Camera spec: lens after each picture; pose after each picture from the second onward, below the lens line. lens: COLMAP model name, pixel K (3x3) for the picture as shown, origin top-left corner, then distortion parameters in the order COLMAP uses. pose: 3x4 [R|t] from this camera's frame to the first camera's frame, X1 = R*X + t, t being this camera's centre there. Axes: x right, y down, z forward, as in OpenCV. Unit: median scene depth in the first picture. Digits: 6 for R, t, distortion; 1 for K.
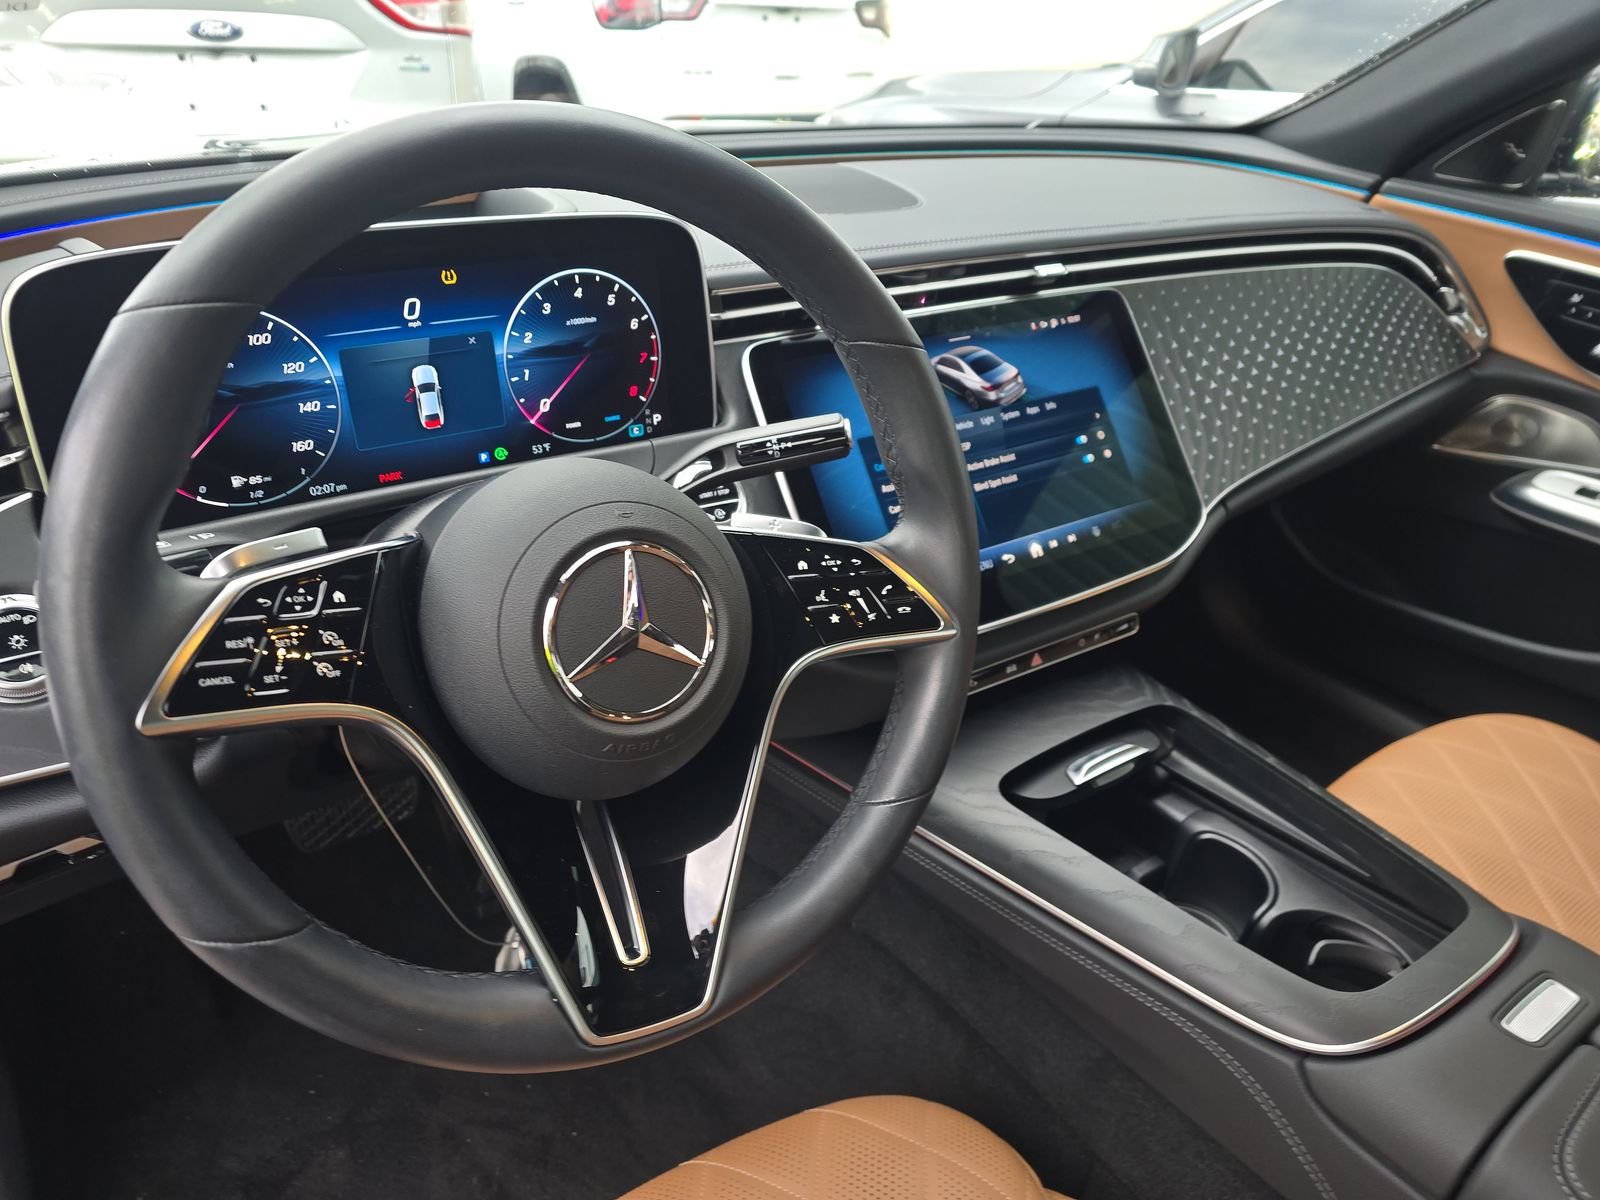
lens RADIAL K [[1061.2, 0, 800.0], [0, 1061.2, 600.0], [0, 0, 1]] dist [-0.003548, -0.001135]
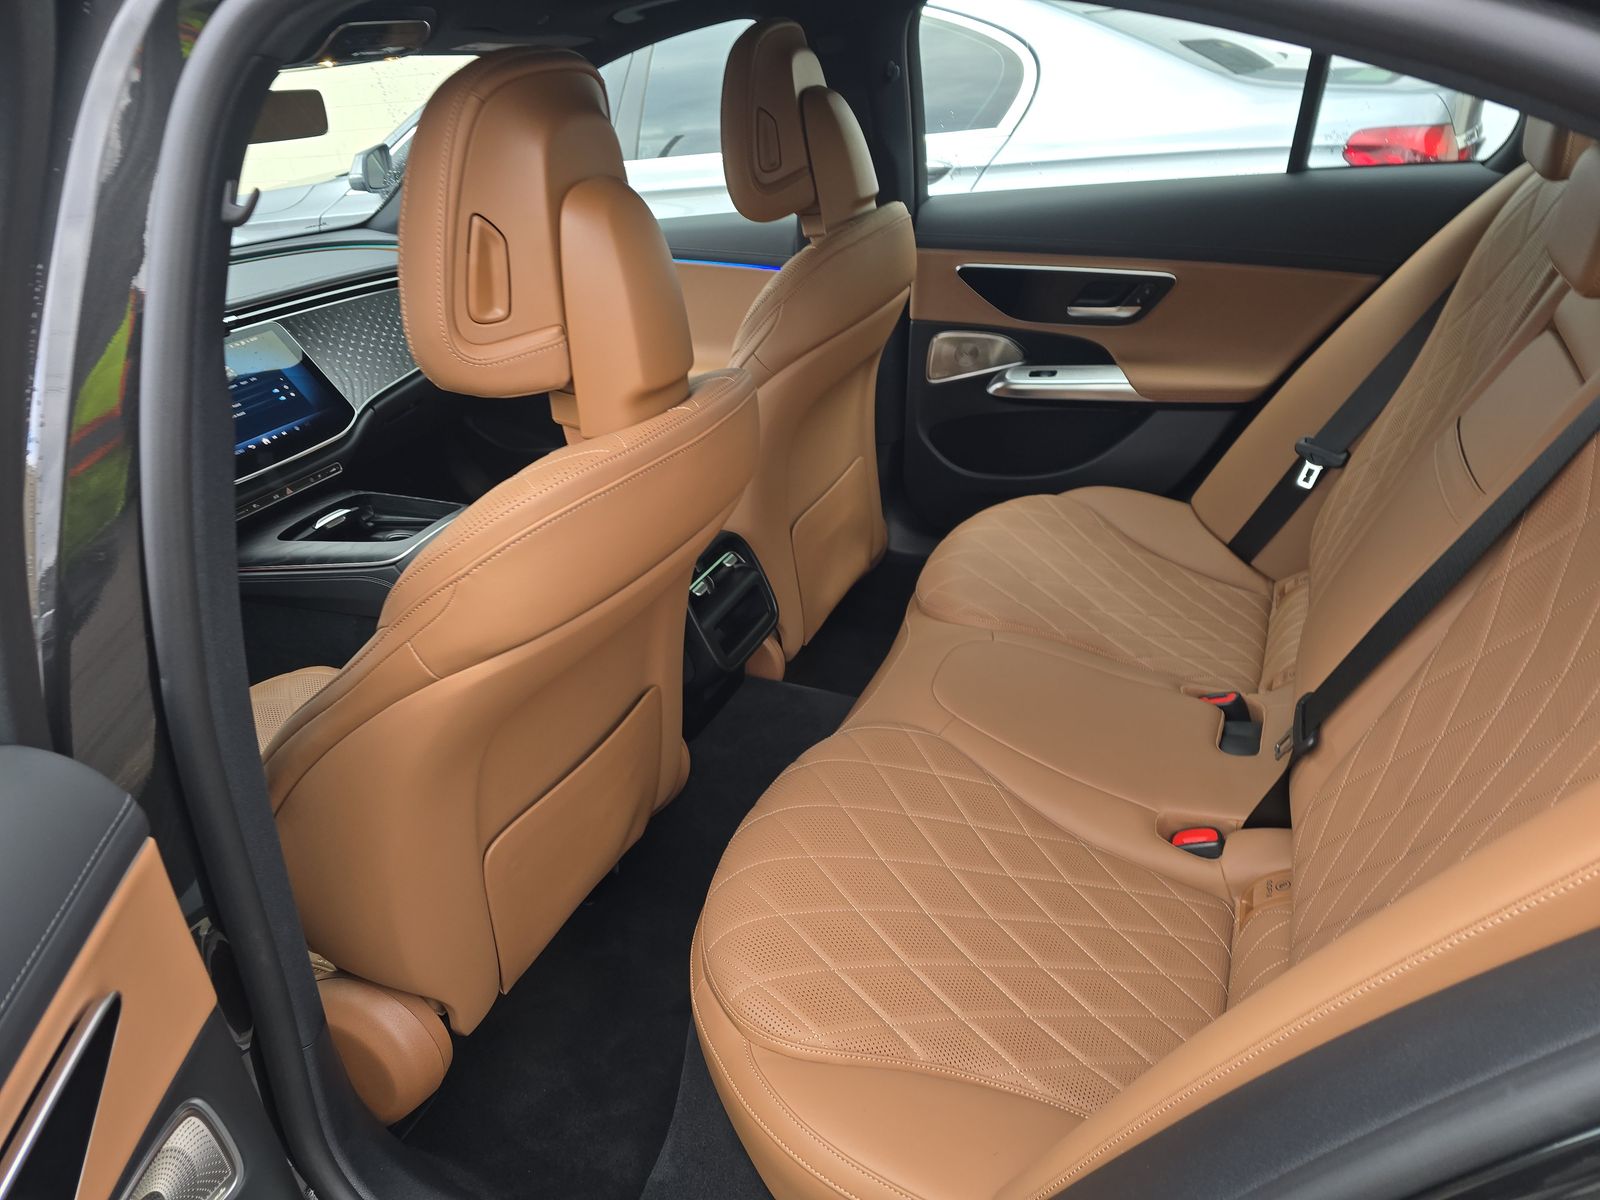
lens RADIAL K [[1061.2, 0, 800.0], [0, 1061.2, 600.0], [0, 0, 1]] dist [-0.003548, -0.001135]
pose [[0.838321, -0.336395, 0.429018, 0.092493], [0.357958, 0.933181, 0.032243, 0.548272], [-0.411198, 0.126540, 0.902720, -1.301975]]
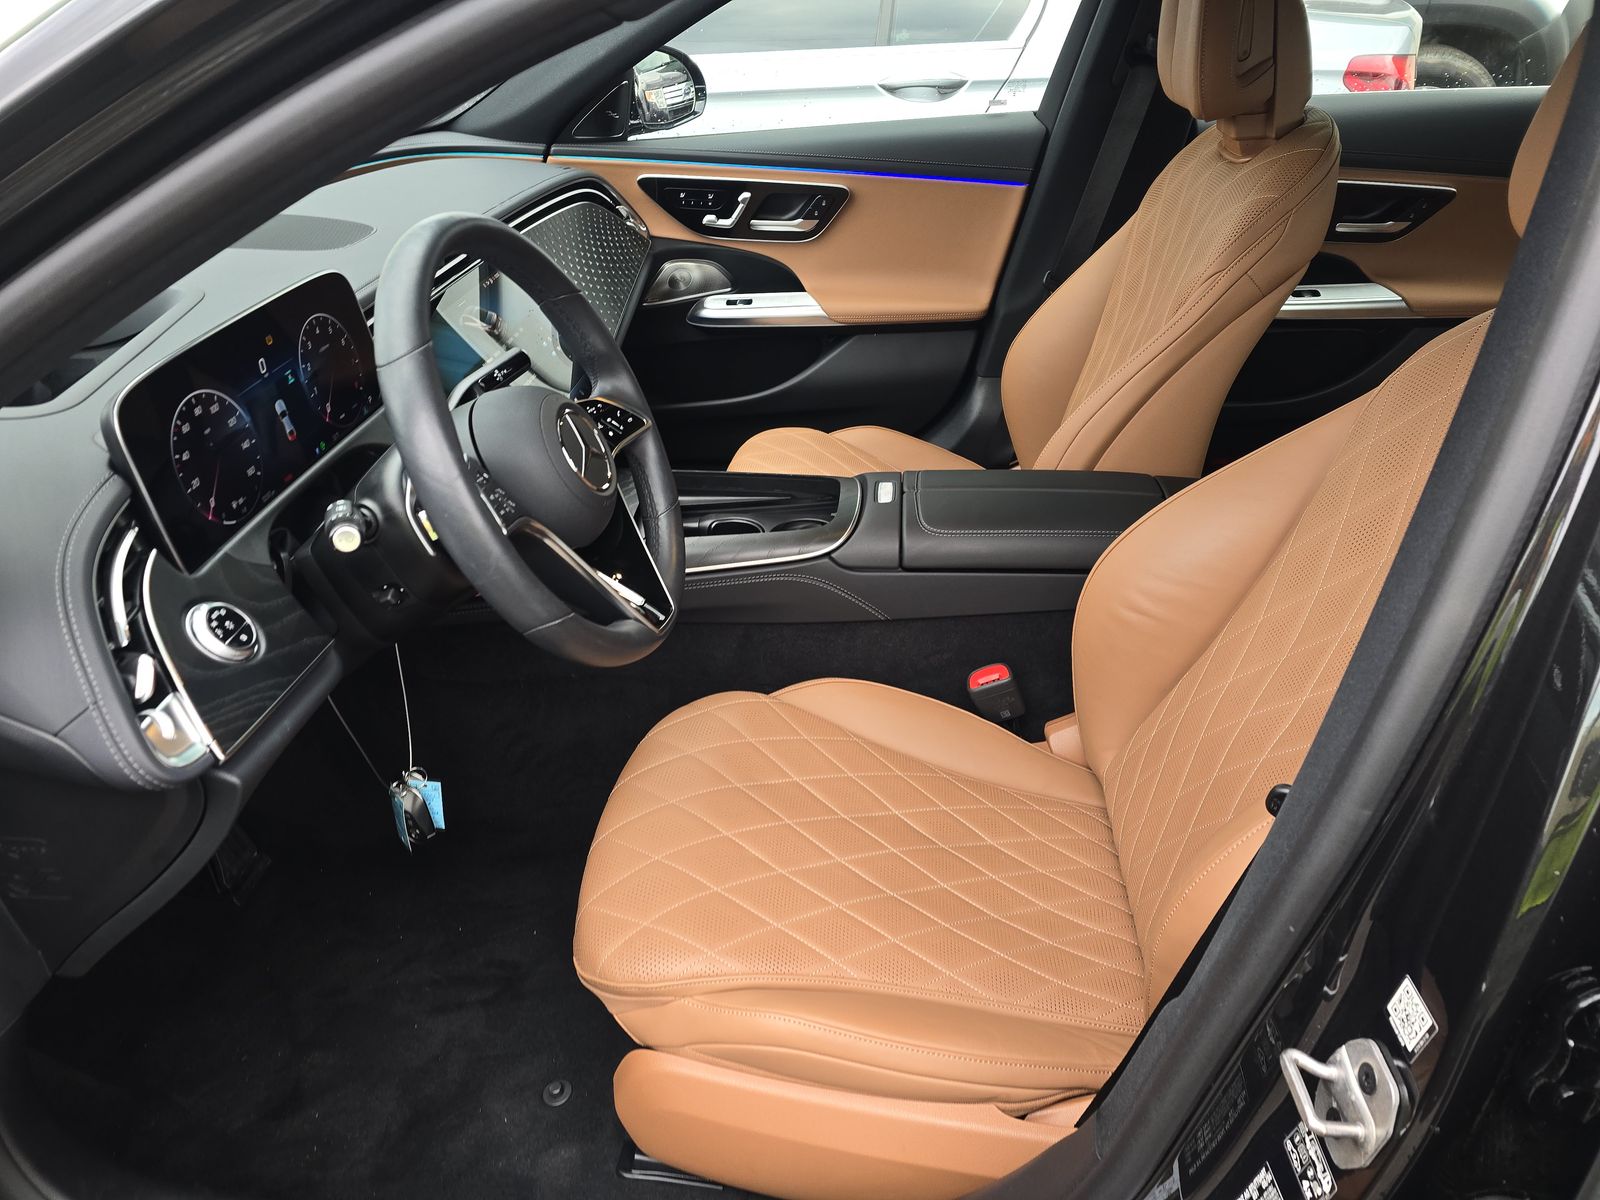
lens RADIAL K [[1061.2, 0, 800.0], [0, 1061.2, 600.0], [0, 0, 1]] dist [-0.003548, -0.001135]
pose [[0.630300, -0.449472, 0.633006, -0.630048], [0.422996, 0.882531, 0.205461, 0.021308], [-0.650996, 0.138257, 0.746384, -0.365512]]
